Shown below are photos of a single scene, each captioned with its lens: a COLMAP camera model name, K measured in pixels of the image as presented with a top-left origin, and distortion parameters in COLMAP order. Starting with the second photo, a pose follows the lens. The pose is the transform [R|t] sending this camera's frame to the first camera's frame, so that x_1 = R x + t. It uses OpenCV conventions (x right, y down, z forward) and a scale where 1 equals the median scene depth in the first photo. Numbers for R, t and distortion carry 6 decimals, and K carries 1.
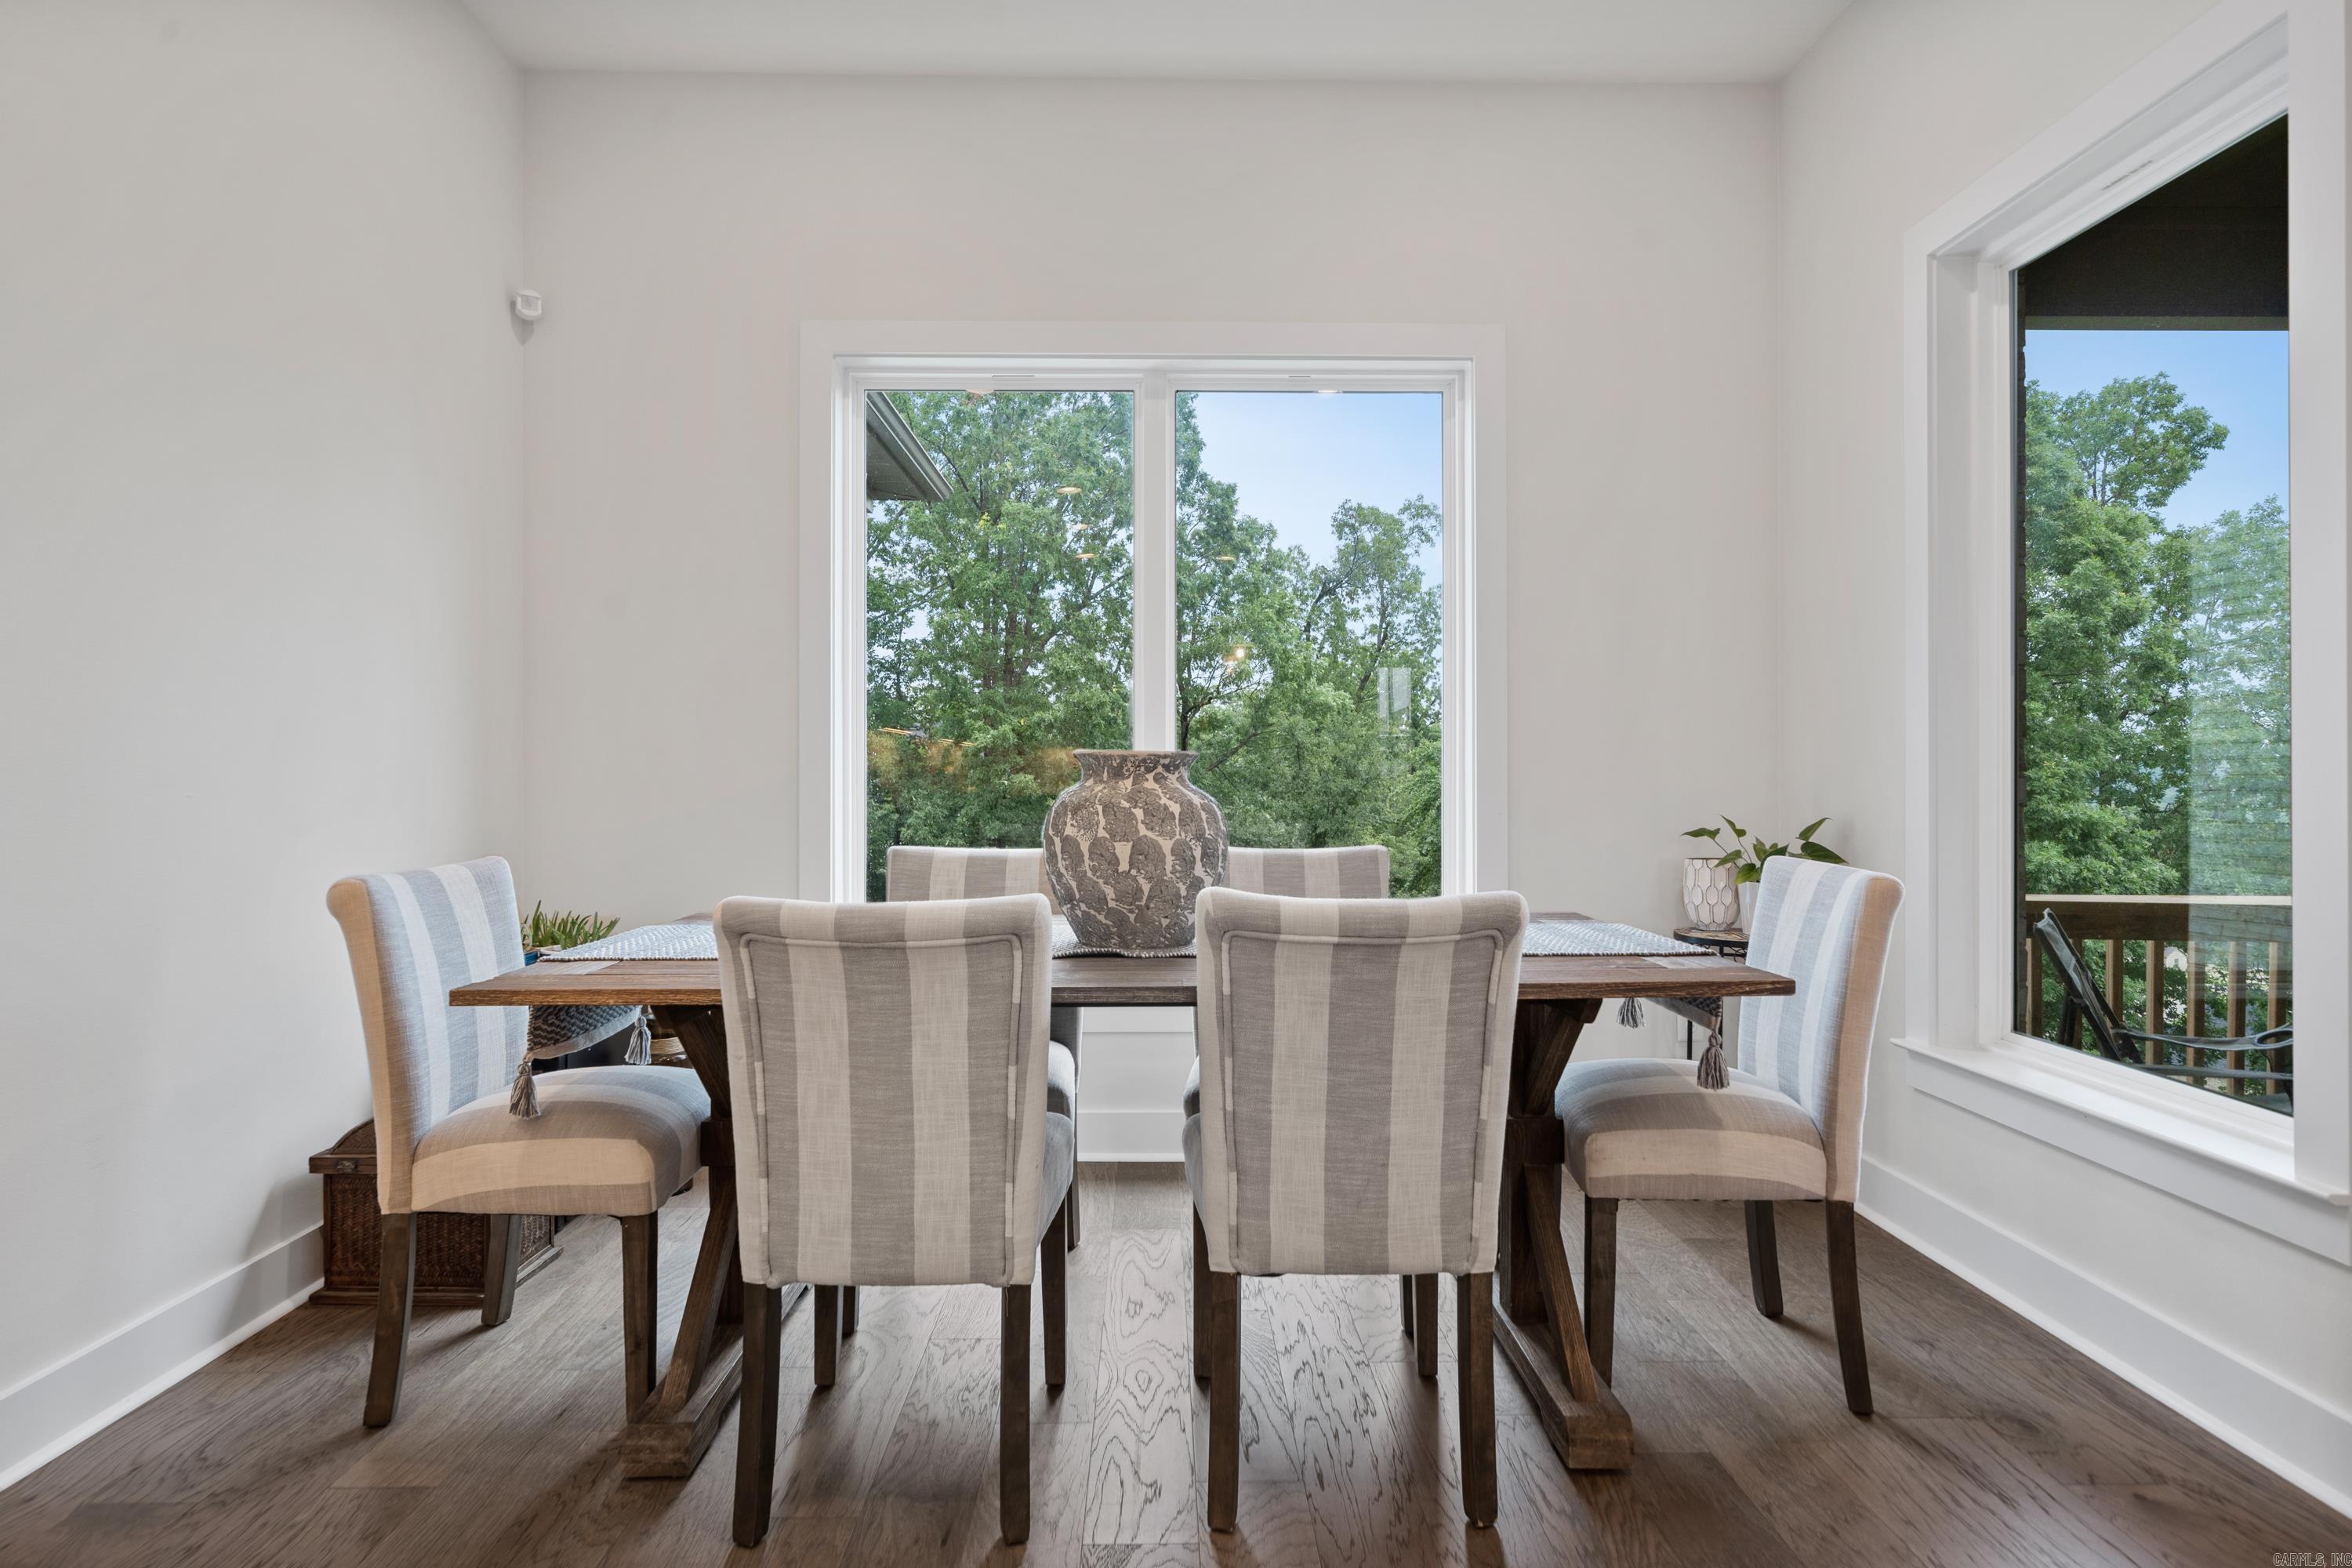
lens RADIAL K [[1250.4, 0, 1164.3], [0, 1250.4, 772.9], [0, 0, 1]] dist [-0.002498, 0.002917]
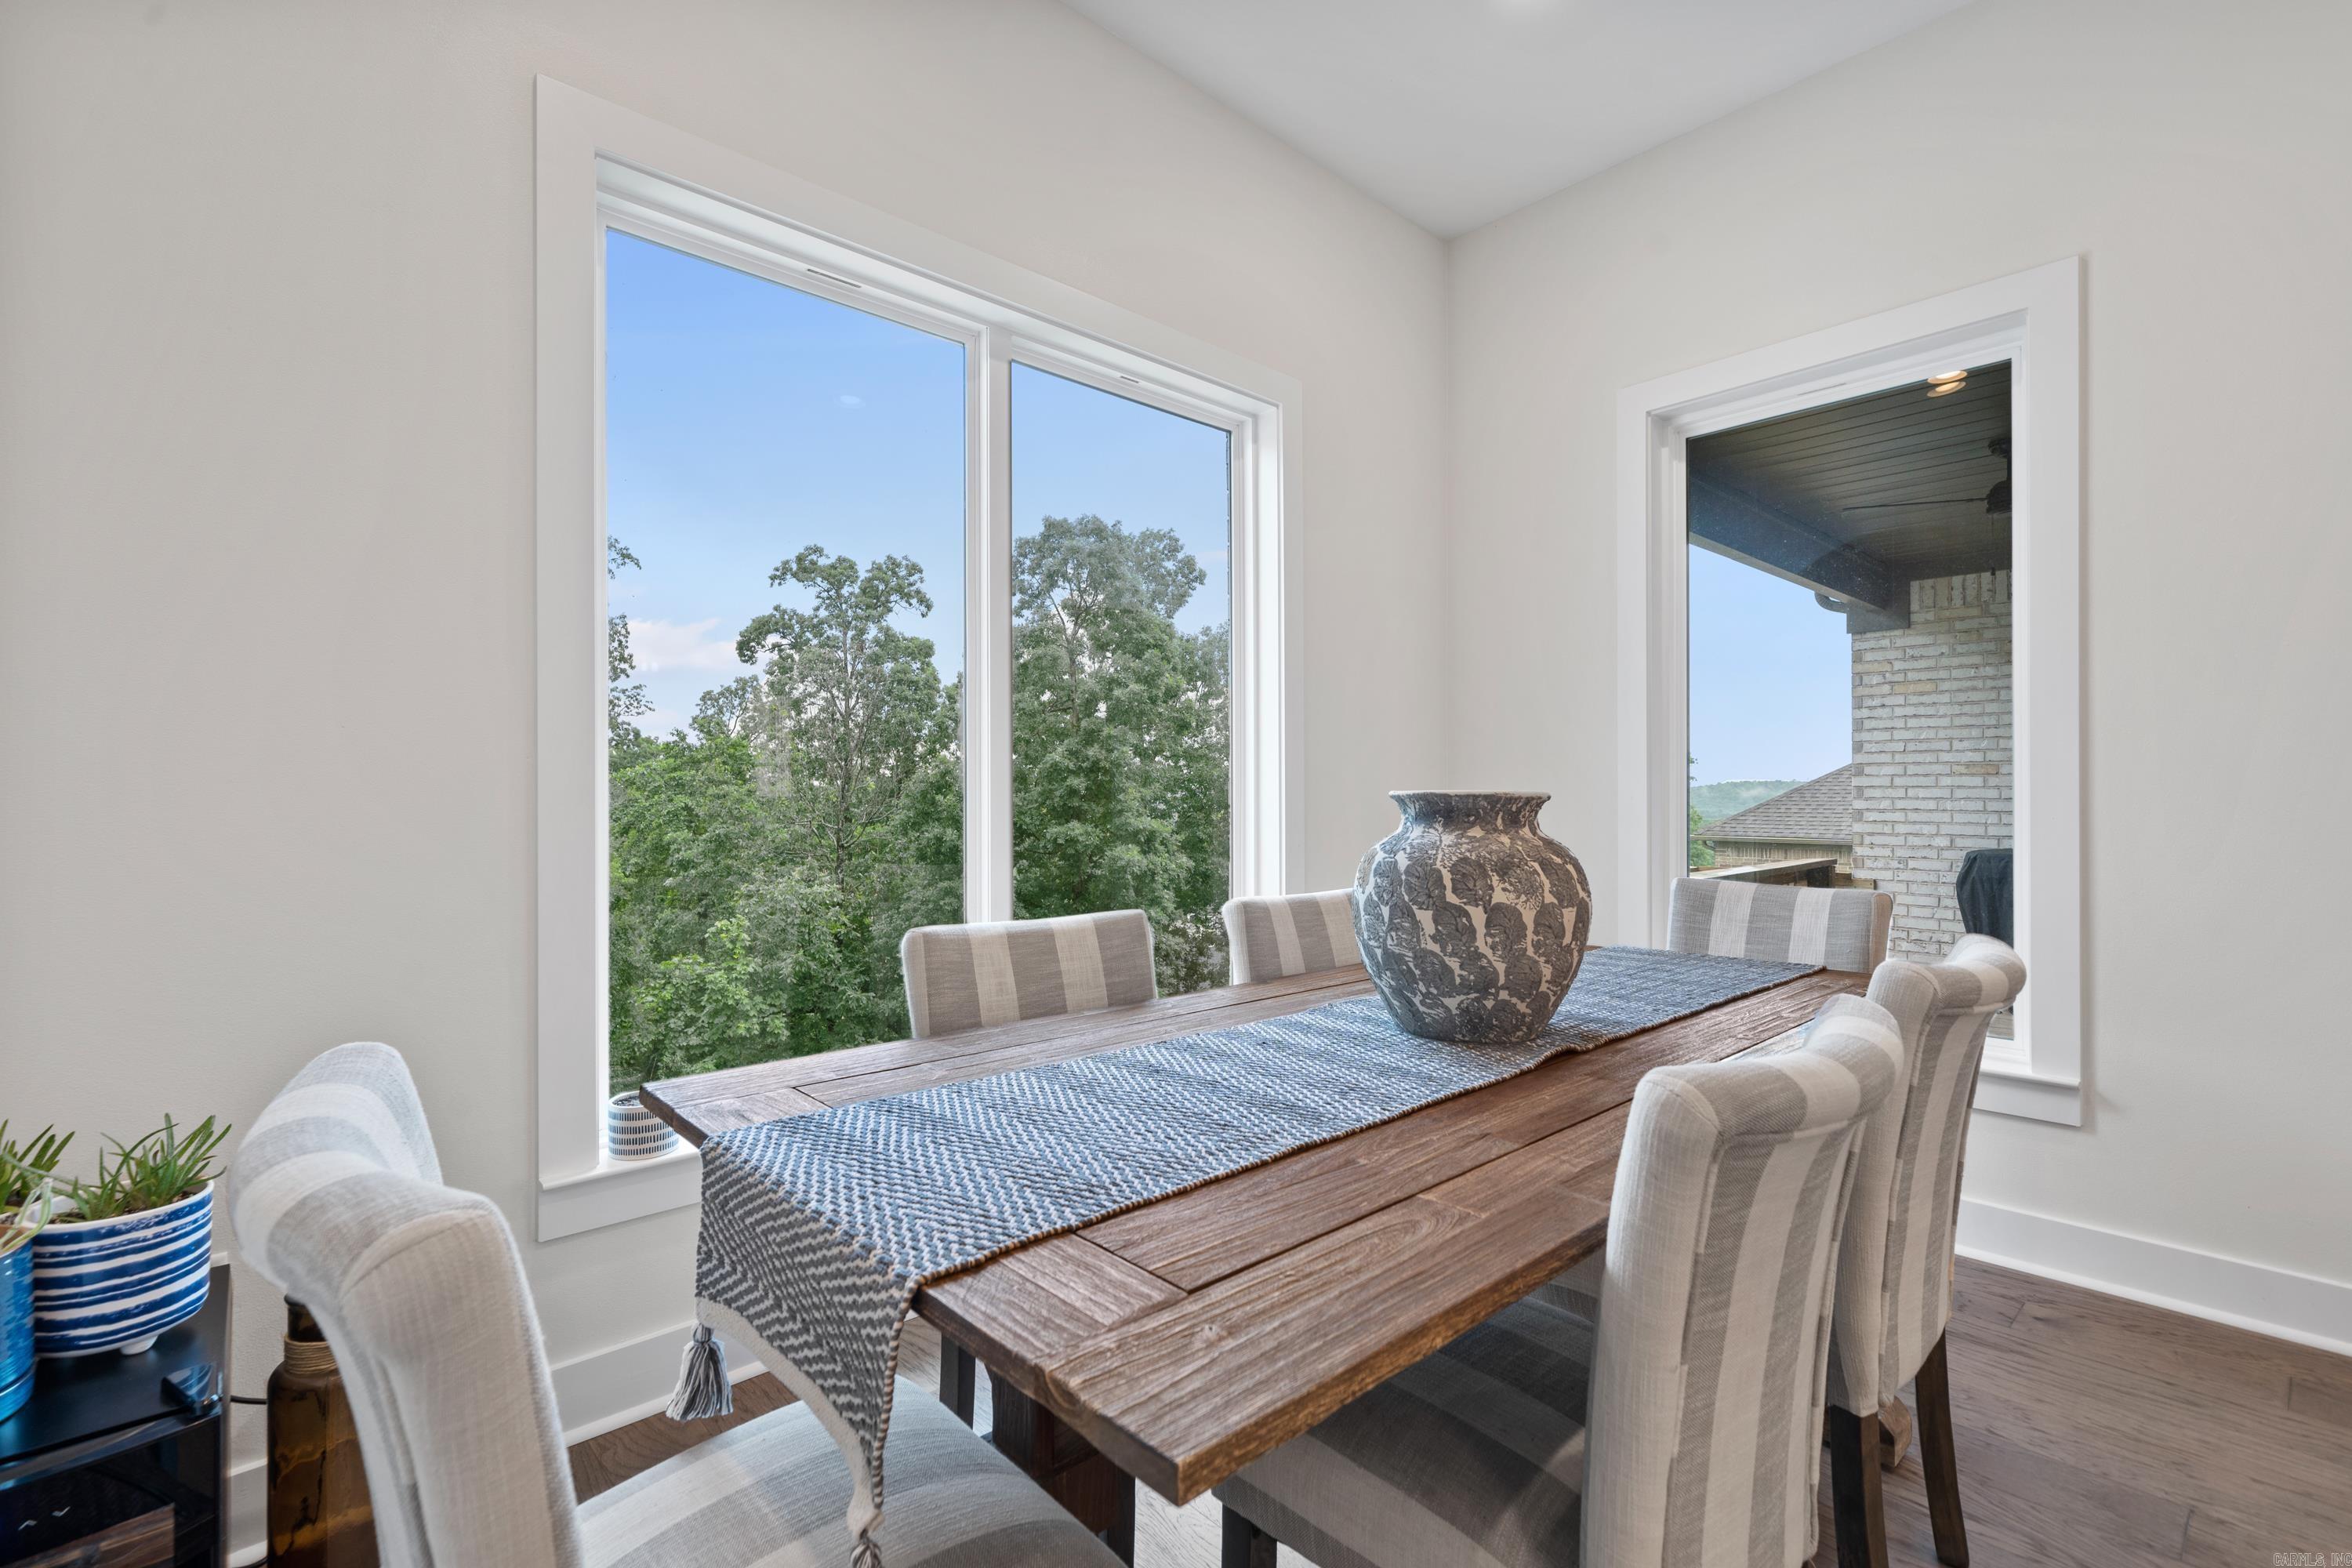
lens RADIAL K [[1063.8, 0, 1172.7], [0, 1063.8, 797.2], [0, 0, 1]] dist [-0.000498, -0.000215]
pose [[0.743317, -0.002086, 0.668936, -0.053143], [0.001279, 0.999998, 0.001697, -0.001277], [-0.668938, -0.000406, 0.743318, 0.053053]]
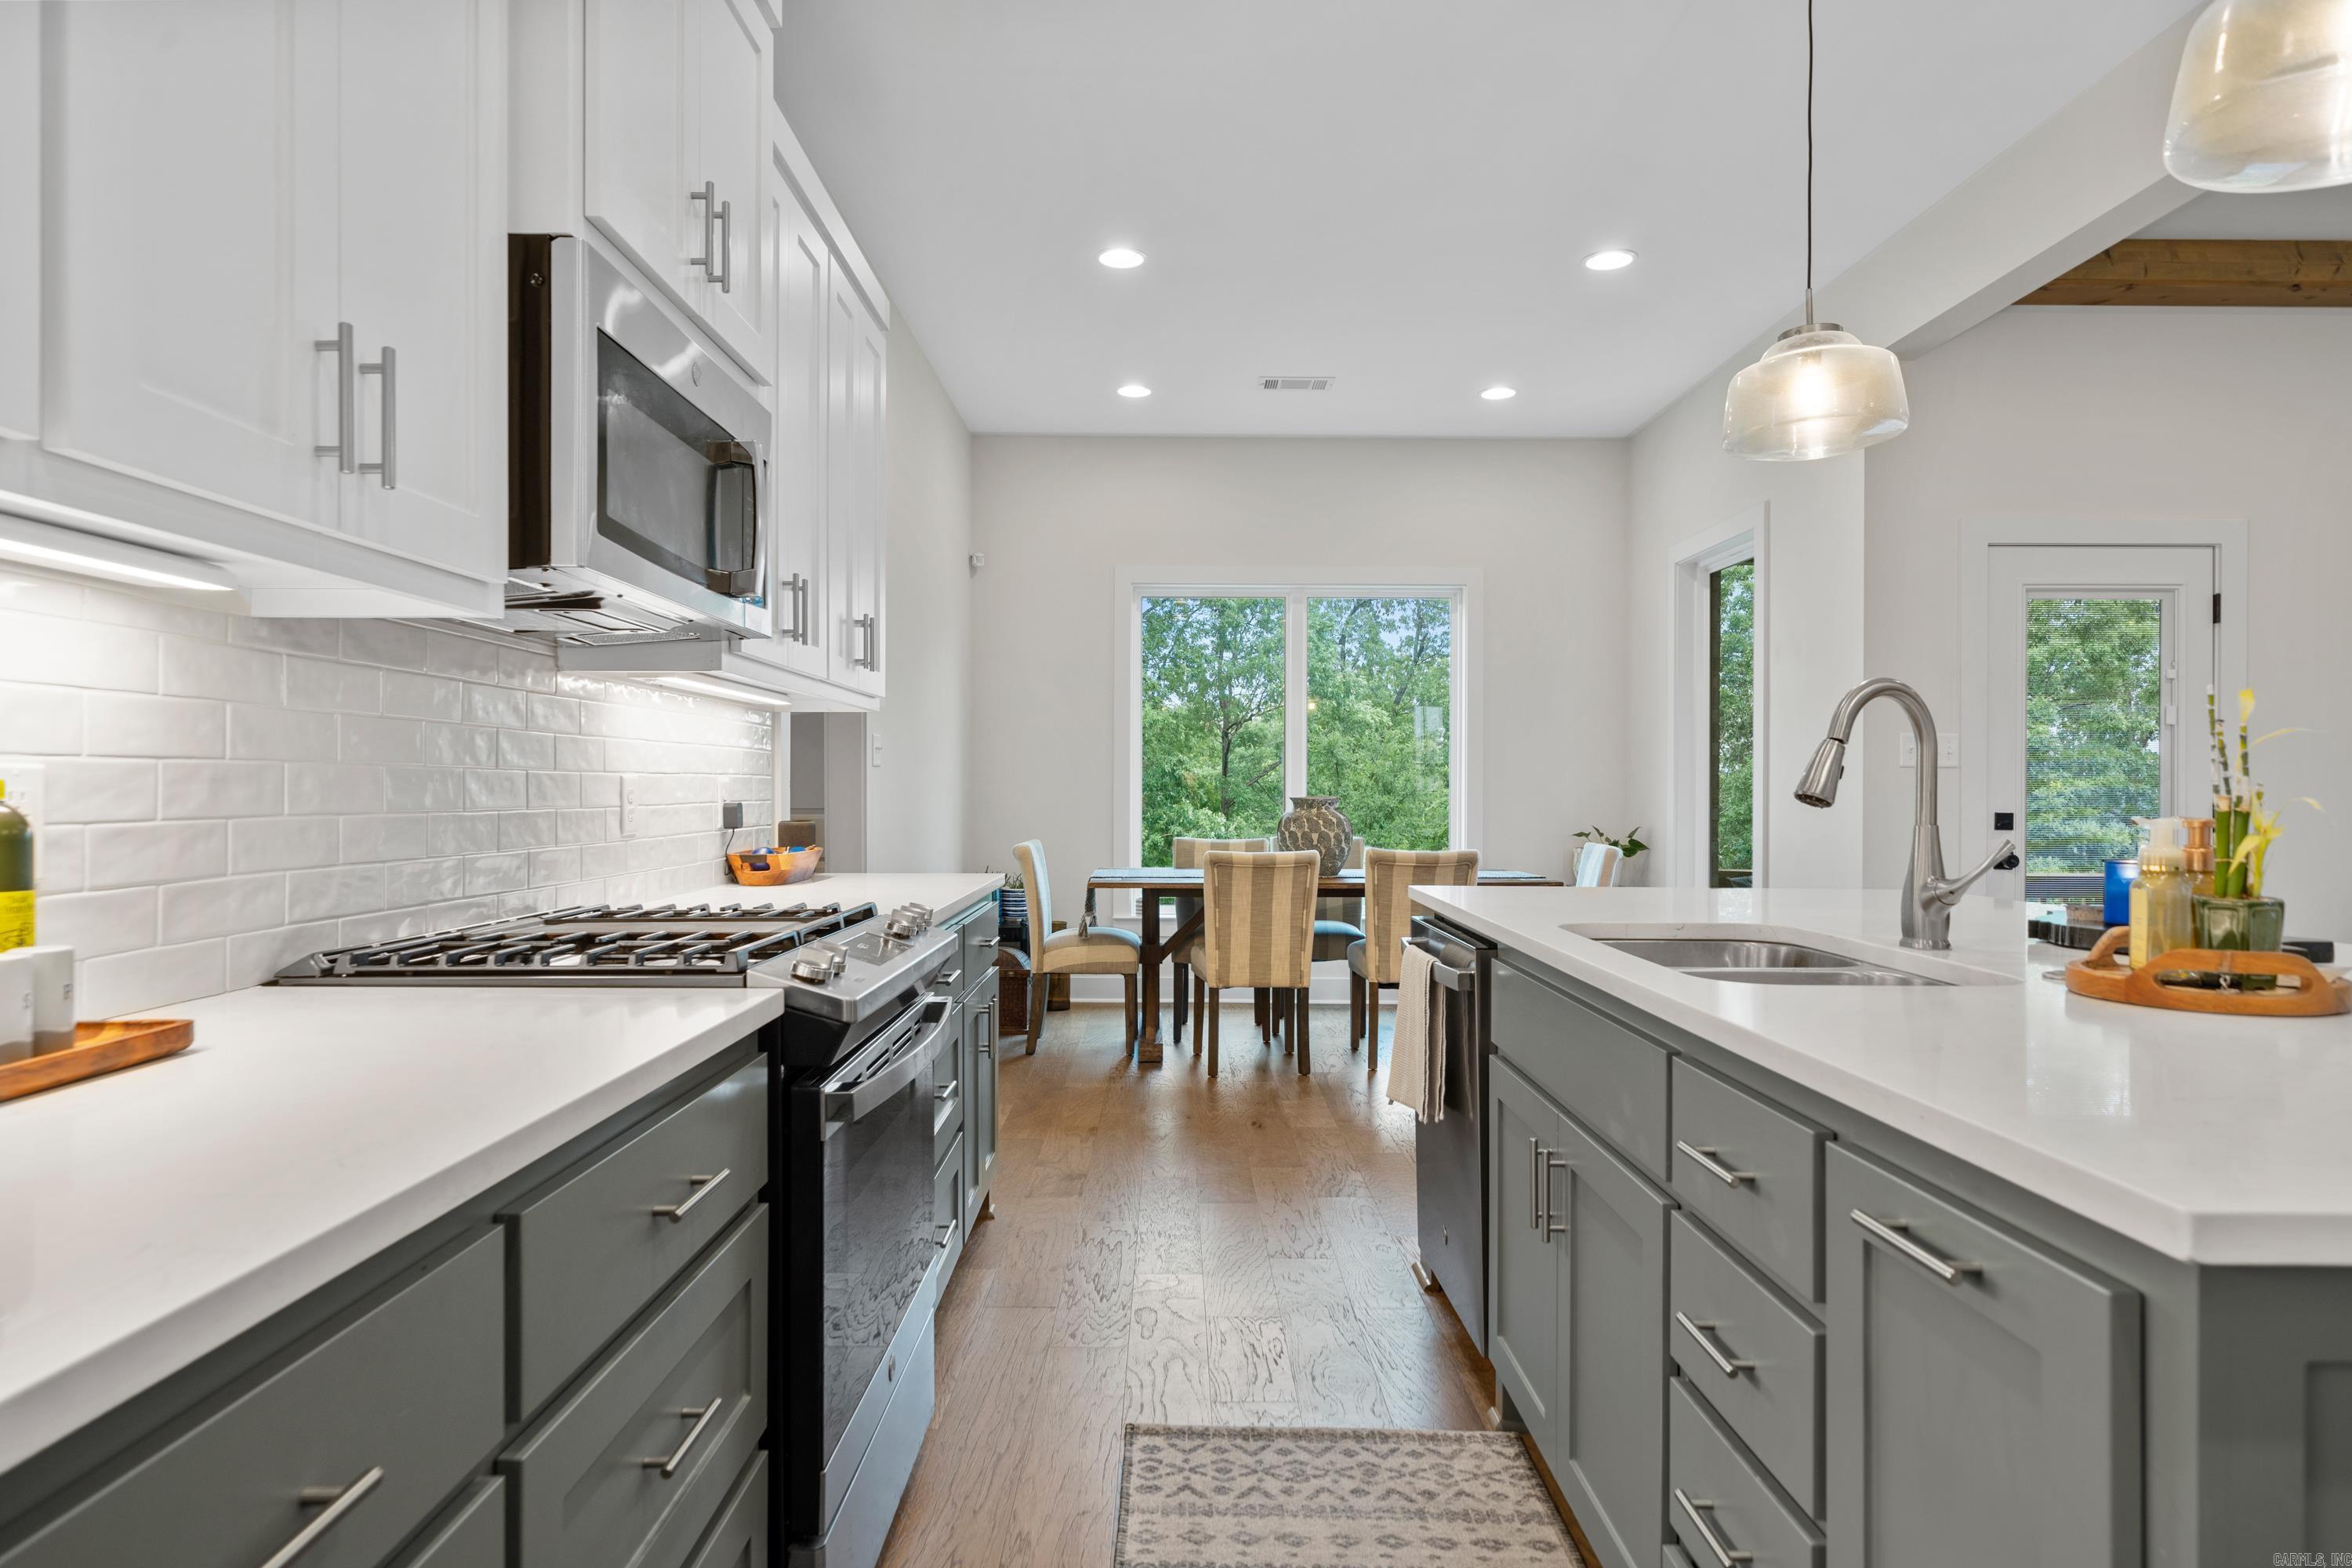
lens RADIAL K [[1341.4, 0, 1170.4], [0, 1341.4, 790.1], [0, 0, 1]] dist [0.006578, 0.000114]
pose [[0.999943, 0.005025, -0.009432, -0.023903], [-0.004982, 0.999977, 0.004616, -0.003416], [0.009455, -0.004569, 0.999945, -0.136885]]
